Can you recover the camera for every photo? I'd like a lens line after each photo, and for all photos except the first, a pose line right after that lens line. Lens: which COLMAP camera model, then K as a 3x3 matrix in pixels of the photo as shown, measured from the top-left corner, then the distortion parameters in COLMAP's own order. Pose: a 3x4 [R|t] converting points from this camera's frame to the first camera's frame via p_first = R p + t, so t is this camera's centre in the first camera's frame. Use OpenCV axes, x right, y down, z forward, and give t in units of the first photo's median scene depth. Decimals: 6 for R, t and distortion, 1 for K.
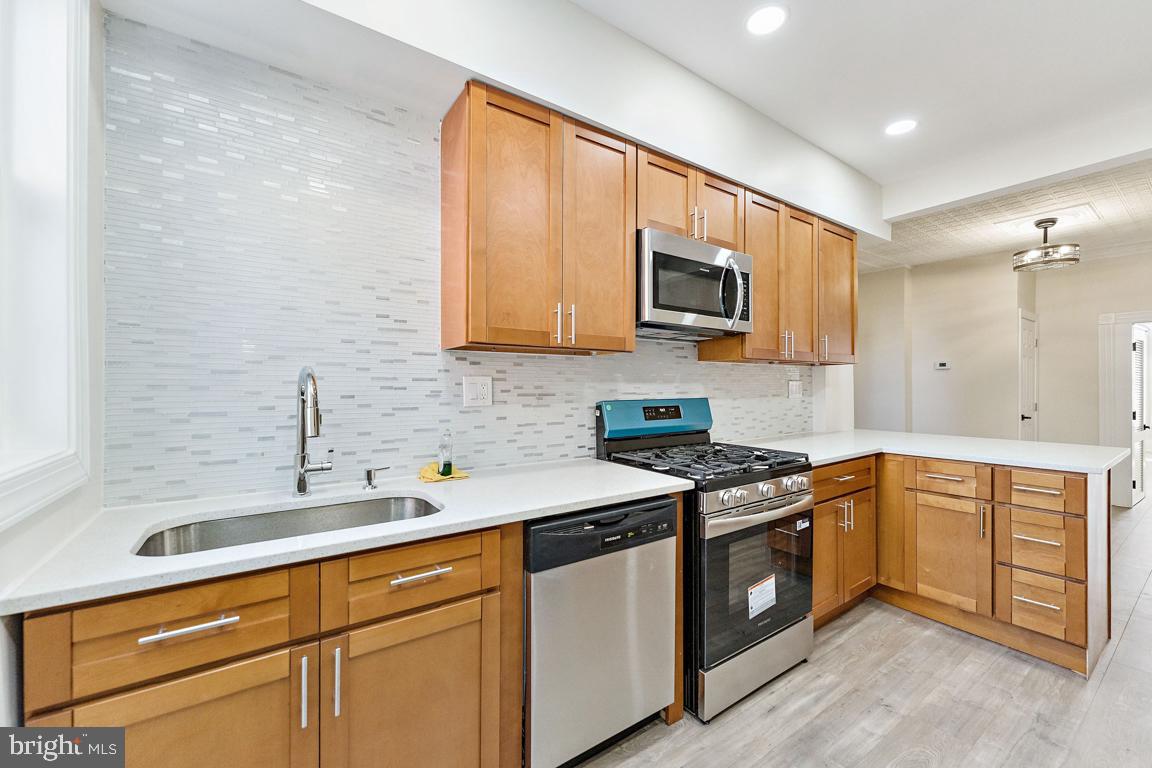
lens RADIAL K [[465.9, 0, 571.8], [0, 465.9, 383.7], [0, 0, 1]] dist [0.000817, 0.000180]
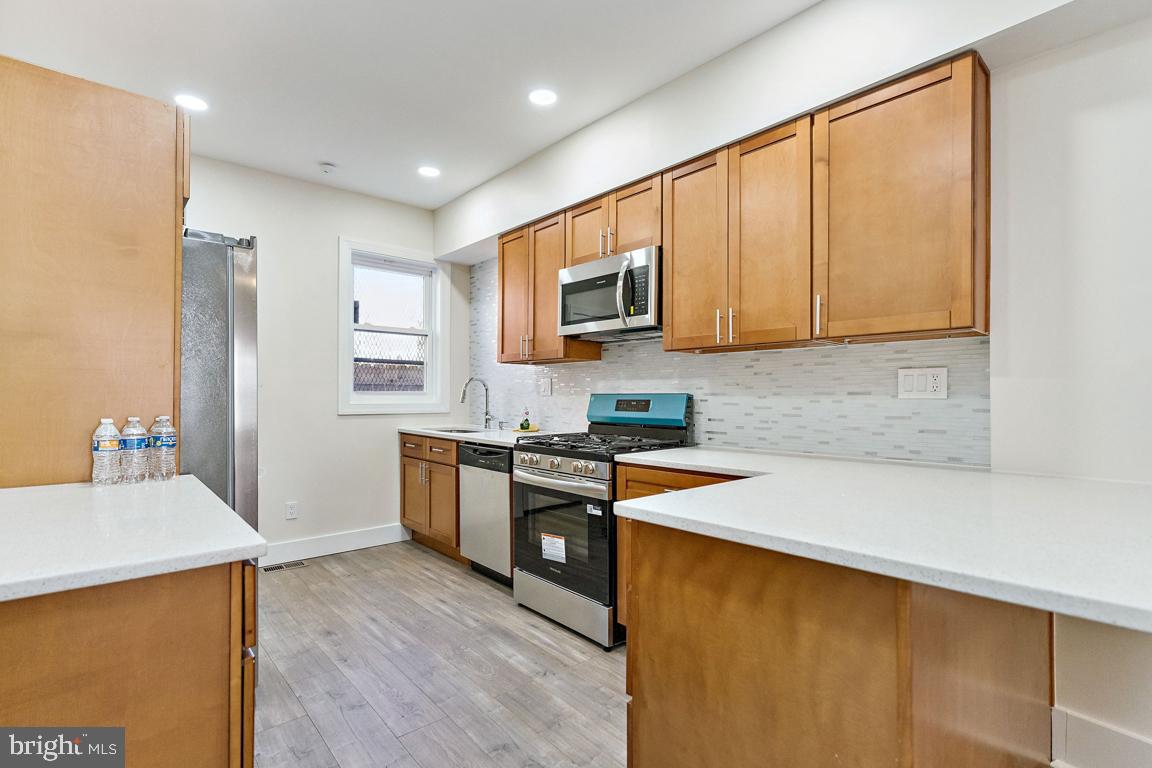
lens RADIAL K [[535.5, 0, 571.5], [0, 535.5, 387.4], [0, 0, 1]] dist [-0.000392, -0.000046]
pose [[0.109022, -0.011645, -0.993971, 1.644052], [0.001348, 0.999932, -0.011567, 0.037263], [0.994038, -0.000079, 0.109030, 0.794110]]
